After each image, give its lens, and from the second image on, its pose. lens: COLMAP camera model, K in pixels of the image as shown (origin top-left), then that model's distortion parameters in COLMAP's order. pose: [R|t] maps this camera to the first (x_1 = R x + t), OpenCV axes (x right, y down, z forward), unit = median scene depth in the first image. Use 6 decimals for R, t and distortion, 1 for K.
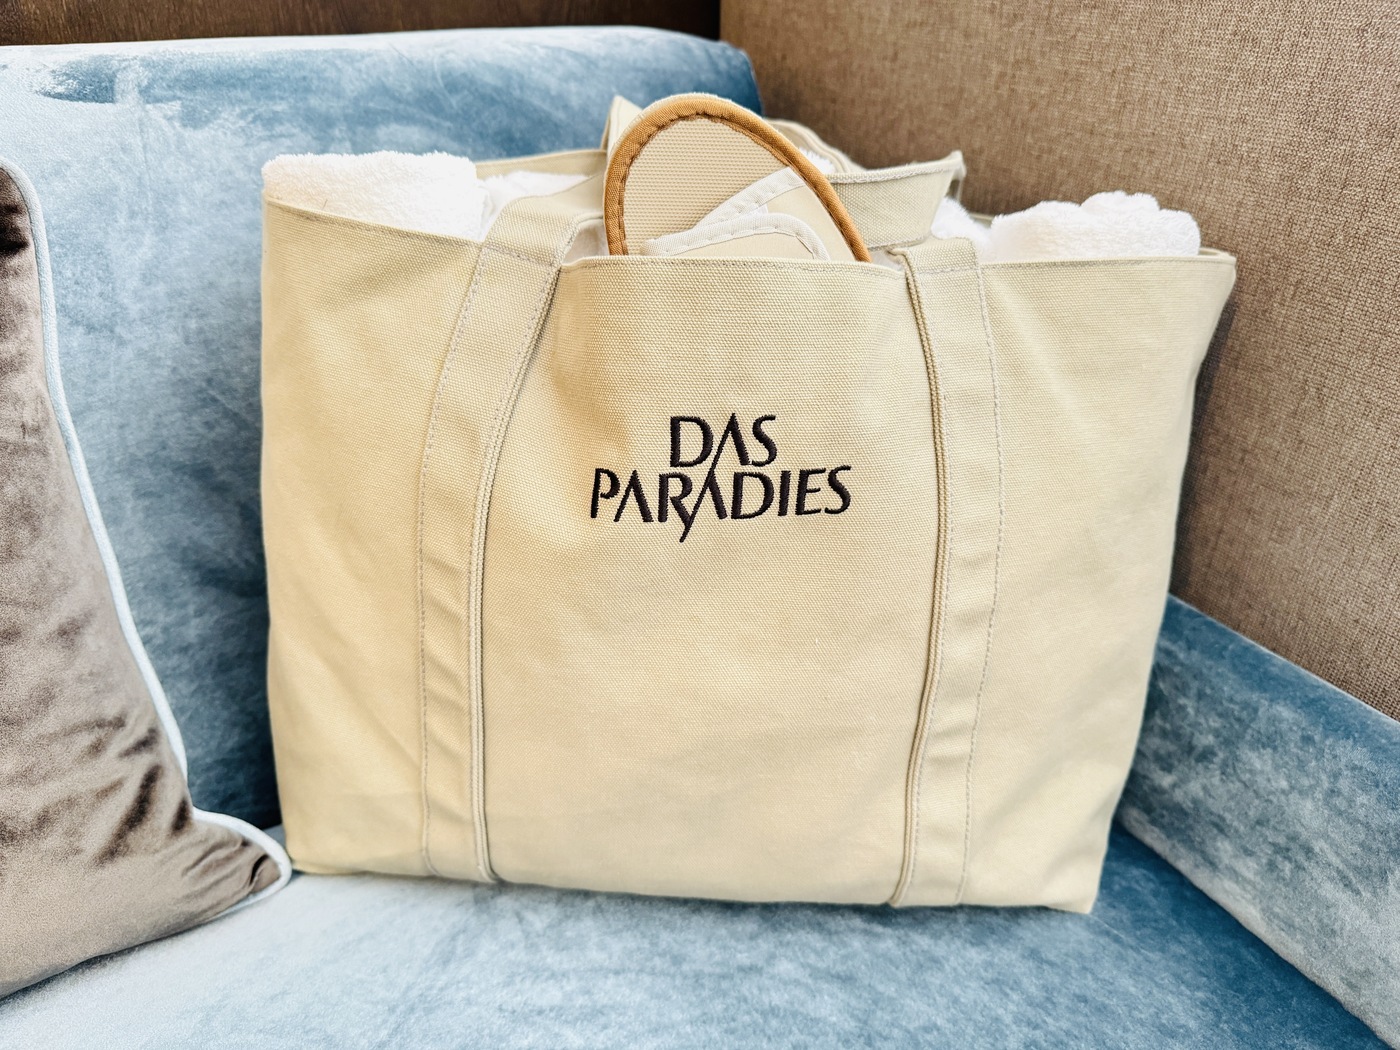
lens RADIAL K [[998.5, 0, 700.0], [0, 998.5, 525.0], [0, 0, 1]] dist [0.089399, -0.114913]
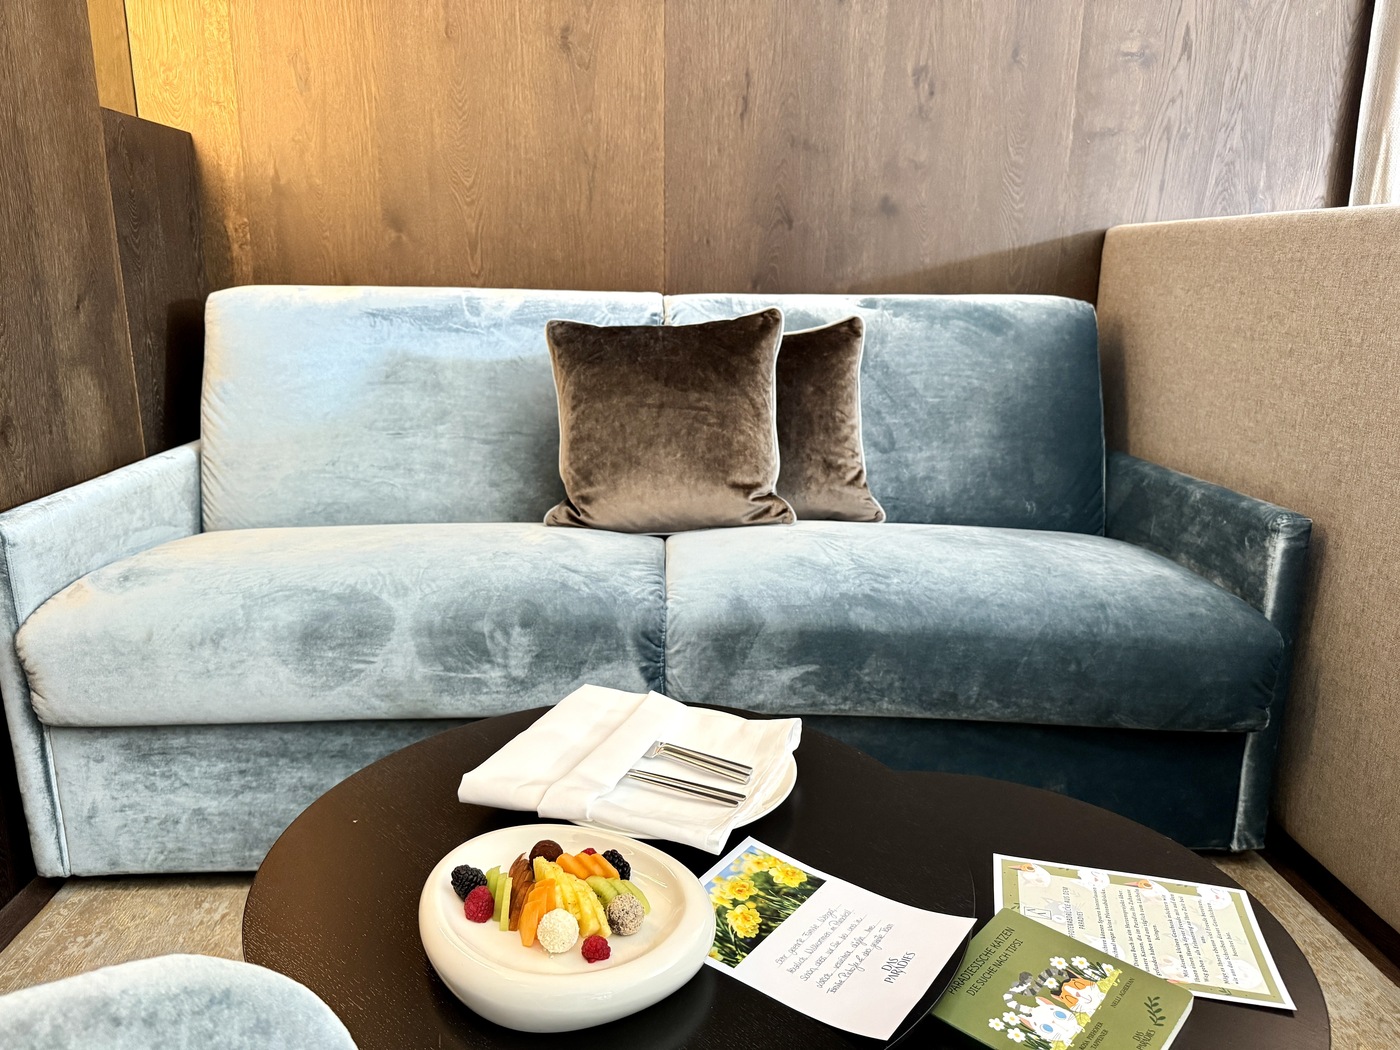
lens RADIAL K [[998.5, 0, 700.0], [0, 998.5, 525.0], [0, 0, 1]] dist [0.089399, -0.114913]
pose [[0.892823, 0.117165, -0.434903, 0.405156], [-0.232535, 0.946844, -0.222292, 1.044552], [0.385740, 0.299598, 0.872609, -1.763834]]
